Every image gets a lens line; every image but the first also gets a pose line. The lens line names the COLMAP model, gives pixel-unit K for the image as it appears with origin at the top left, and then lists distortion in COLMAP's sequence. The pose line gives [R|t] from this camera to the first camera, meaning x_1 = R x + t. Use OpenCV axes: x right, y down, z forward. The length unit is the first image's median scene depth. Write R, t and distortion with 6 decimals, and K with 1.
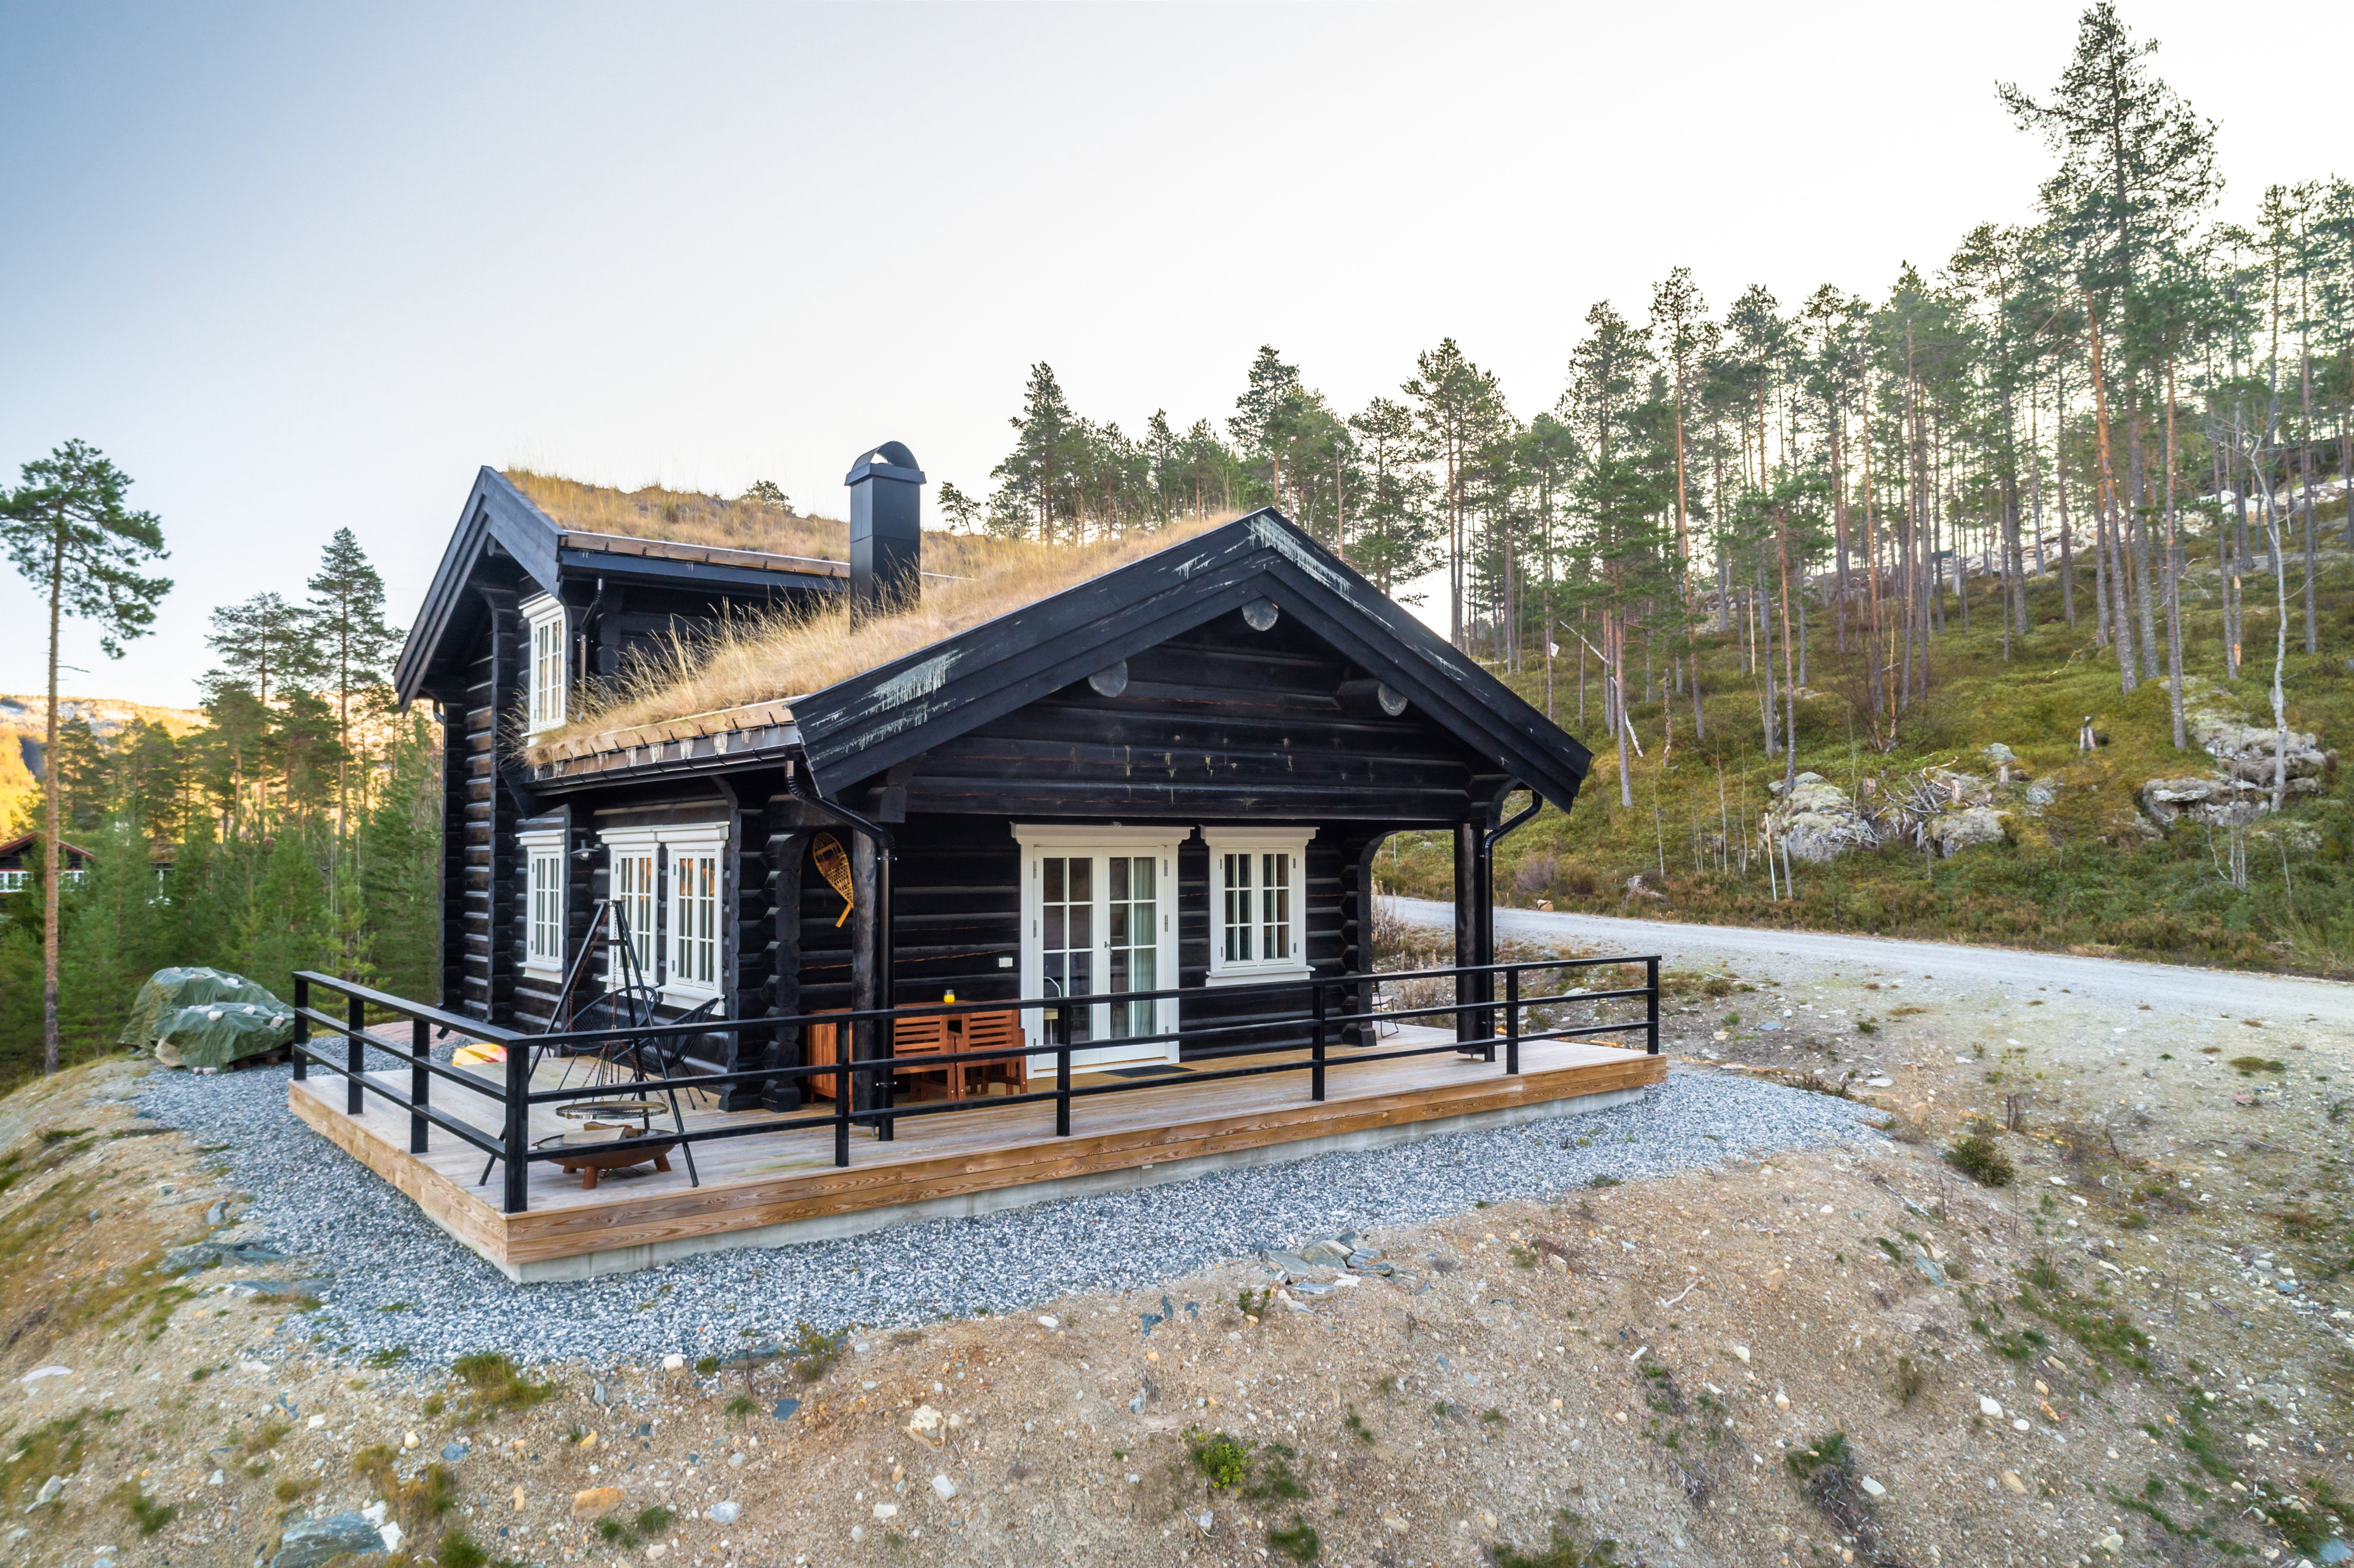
lens RADIAL K [[1570.7, 0, 1177.0], [0, 1570.7, 784.0], [0, 0, 1]] dist [0.004018, 0.004677]
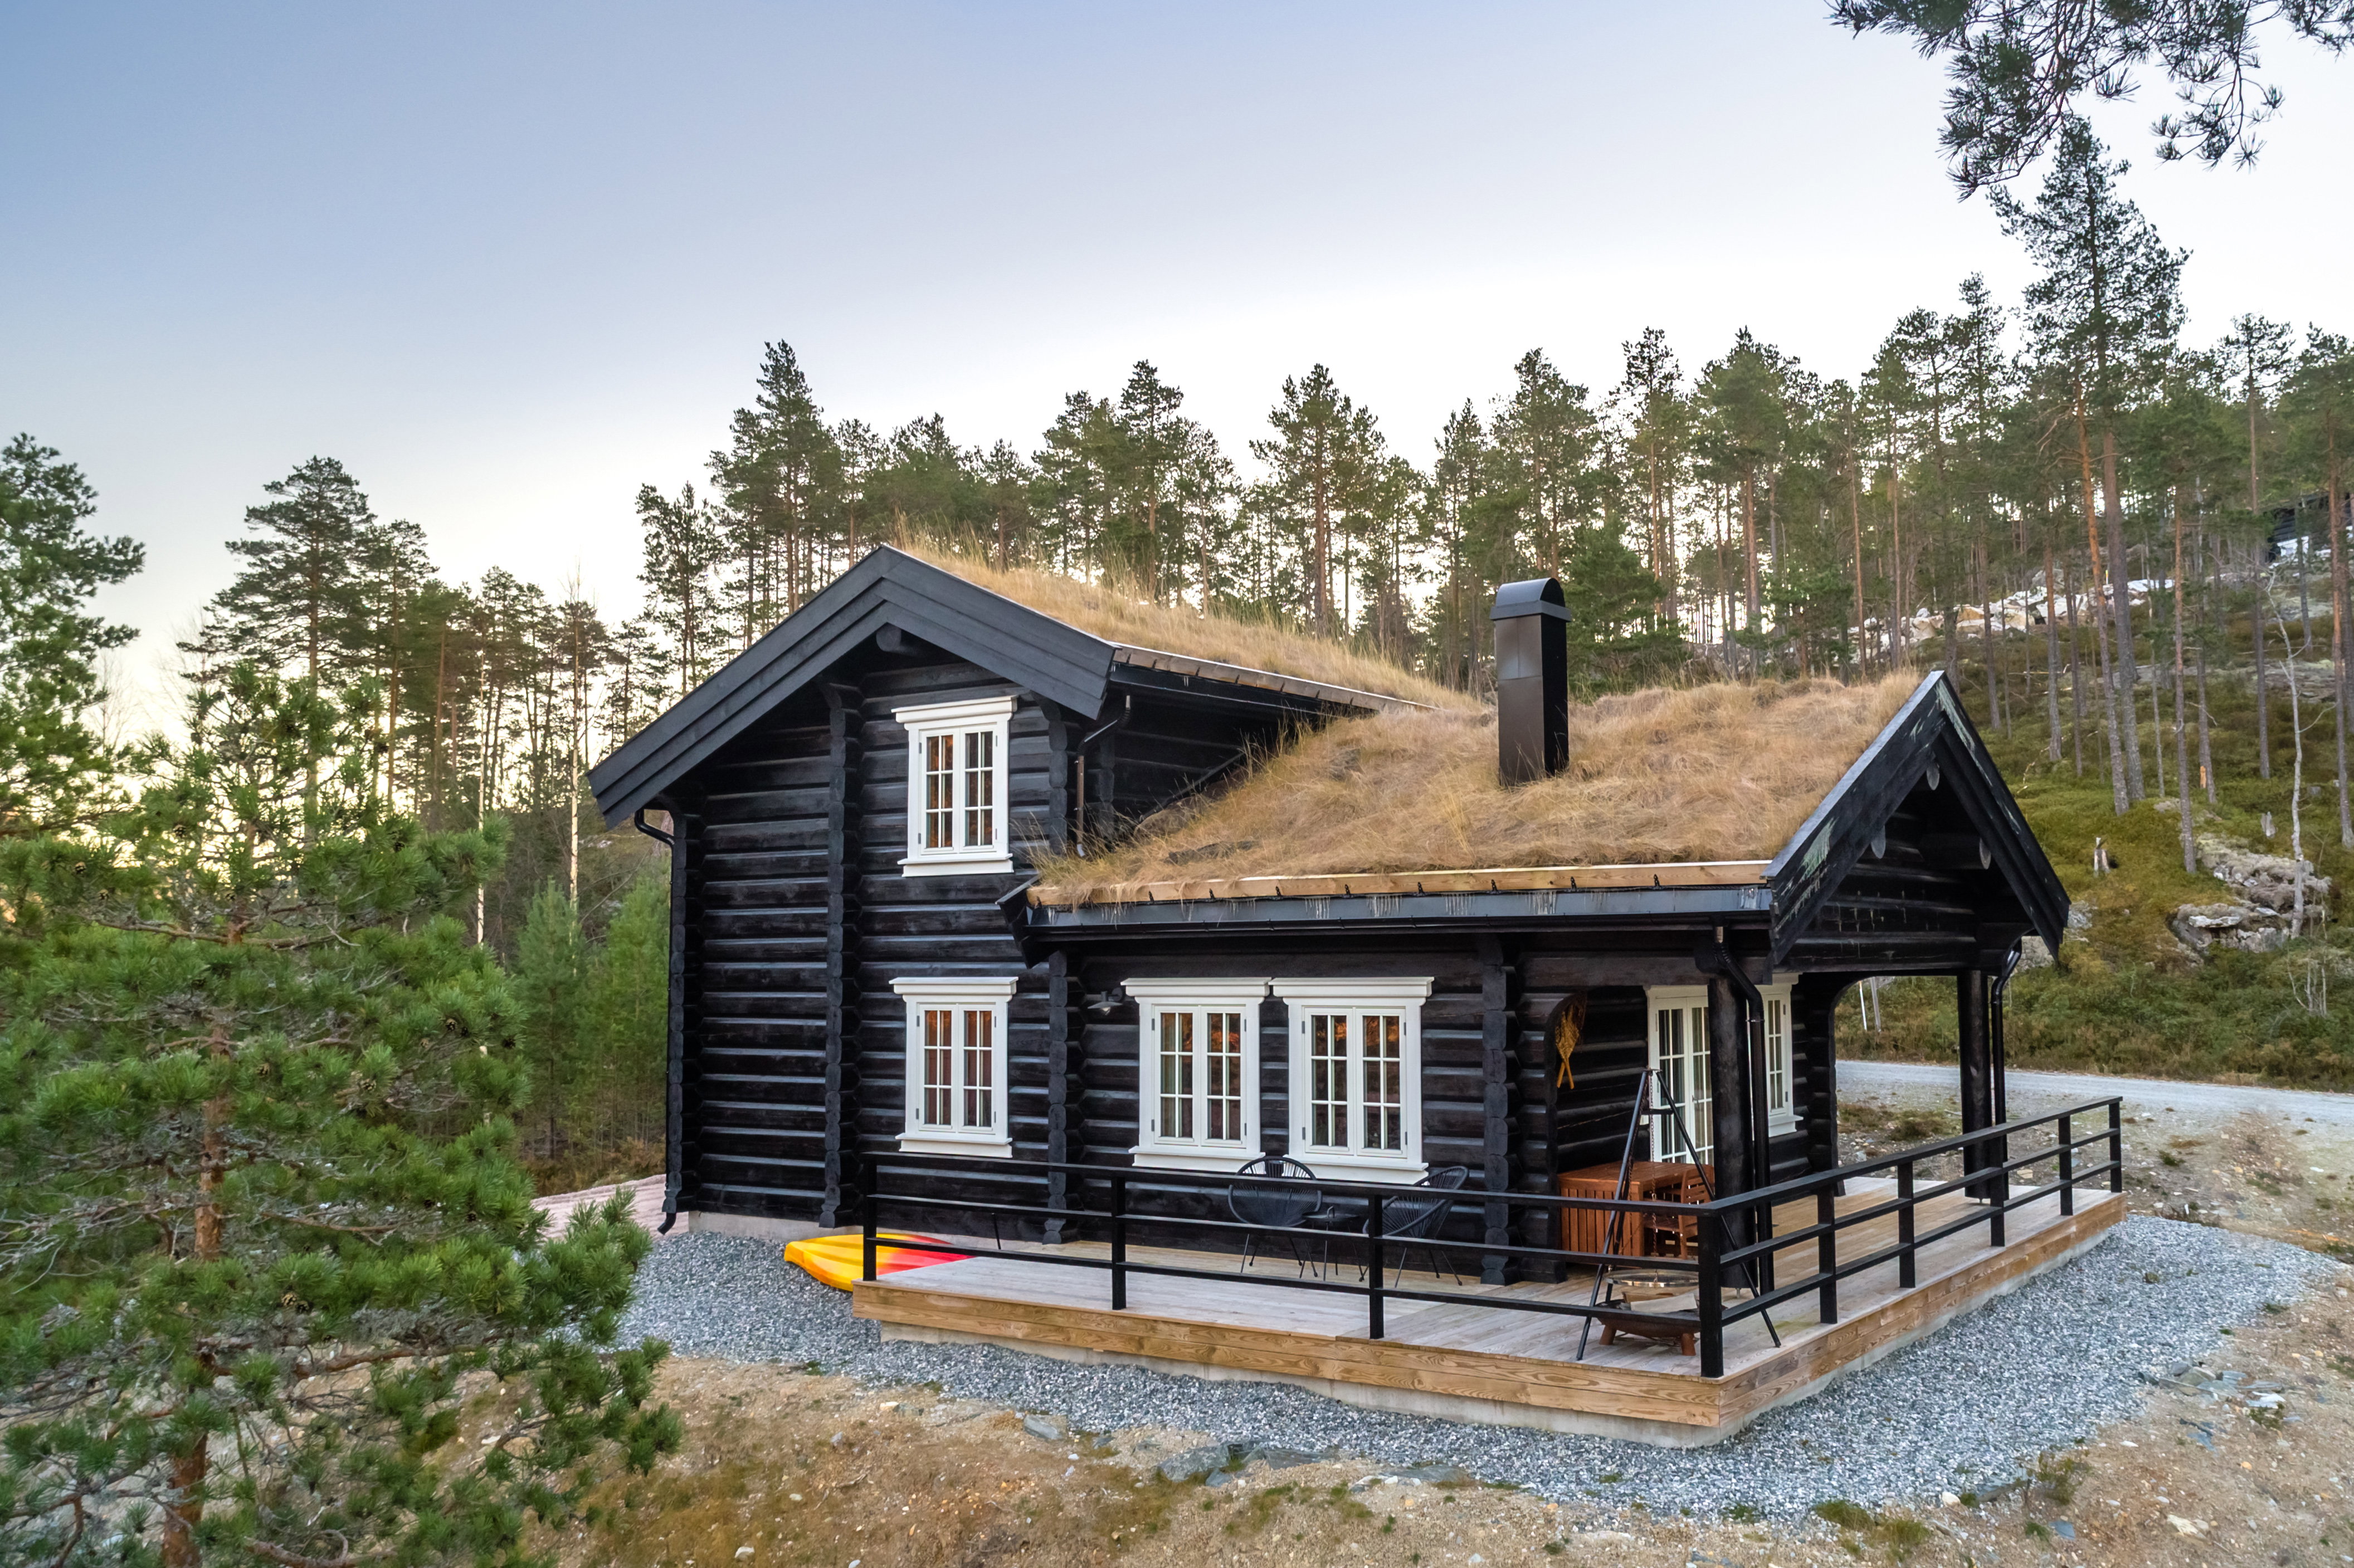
lens RADIAL K [[2095.6, 0, 1177.0], [0, 2095.6, 784.0], [0, 0, 1]] dist [-0.003463, 0.004777]
pose [[0.949908, 0.022823, 0.311697, -0.405610], [-0.010998, 0.999153, -0.039645, -0.019604], [-0.312337, 0.034231, 0.949354, -0.069972]]
